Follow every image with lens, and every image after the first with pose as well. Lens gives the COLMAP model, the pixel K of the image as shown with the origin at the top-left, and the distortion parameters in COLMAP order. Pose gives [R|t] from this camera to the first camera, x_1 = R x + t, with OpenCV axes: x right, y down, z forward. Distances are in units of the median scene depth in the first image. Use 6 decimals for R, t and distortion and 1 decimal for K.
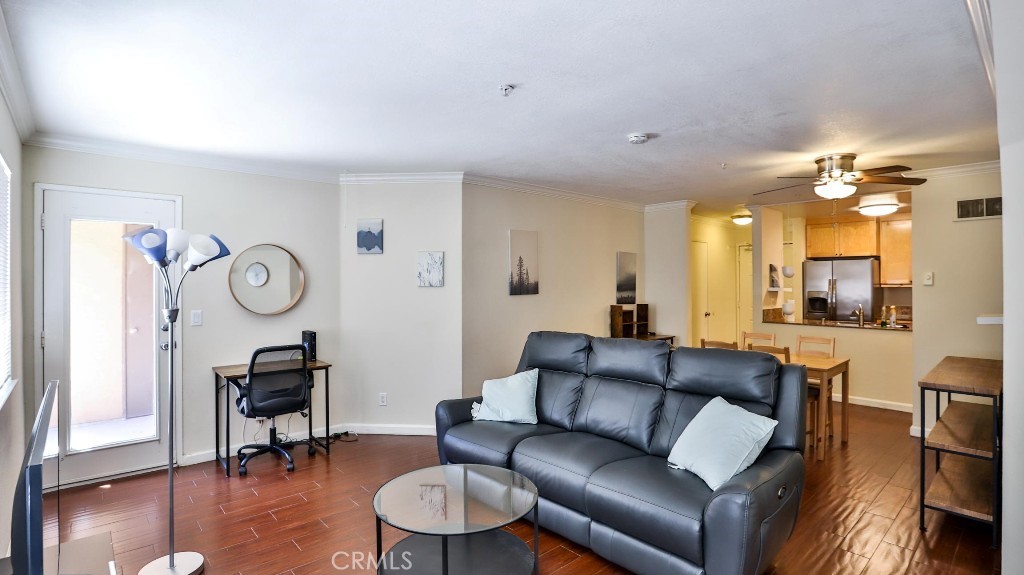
lens RADIAL K [[533.7, 0, 510.2], [0, 533.7, 292.9], [0, 0, 1]] dist [0.001779, 0.000665]
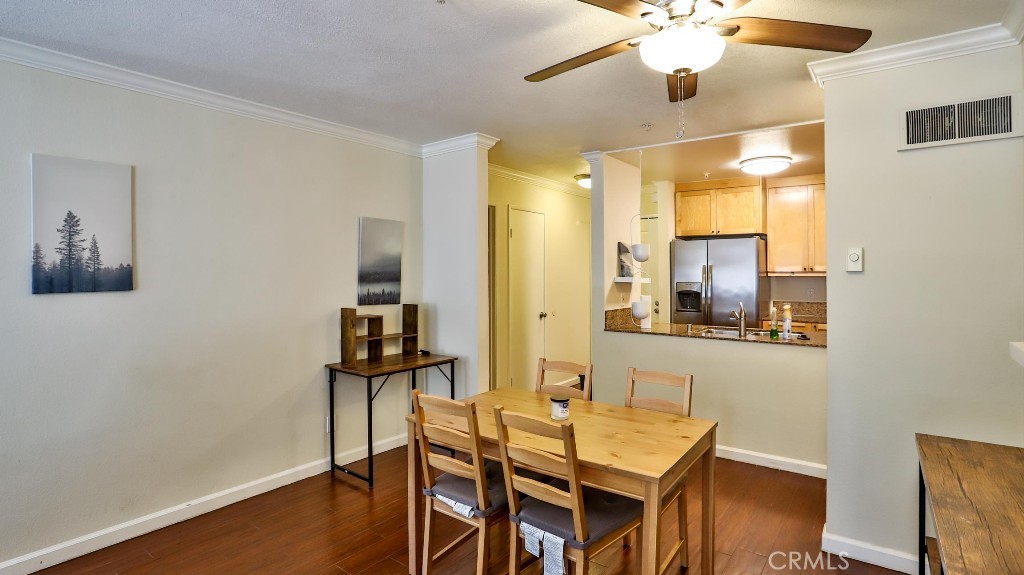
lens RADIAL K [[496.0, 0, 512.0], [0, 496.0, 287.5], [0, 0, 1]] dist [-0.023344, 0.000814]
pose [[0.990692, -0.004188, 0.136055, 0.284316], [0.002764, 0.999939, 0.010651, -0.004086], [-0.136091, -0.010175, 0.990644, 0.423048]]
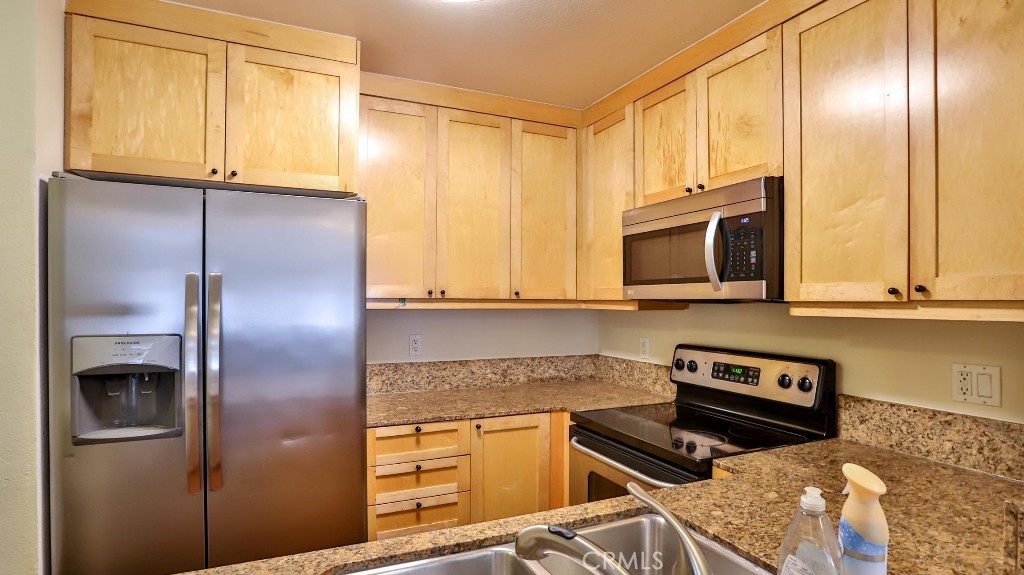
lens RADIAL K [[533.7, 0, 510.2], [0, 533.7, 292.9], [0, 0, 1]] dist [0.001779, 0.000665]
pose [[0.348127, 0.017592, 0.937282, 0.504562], [0.007348, 0.999742, -0.021494, -0.014356], [-0.937418, 0.014369, 0.347908, 0.919464]]
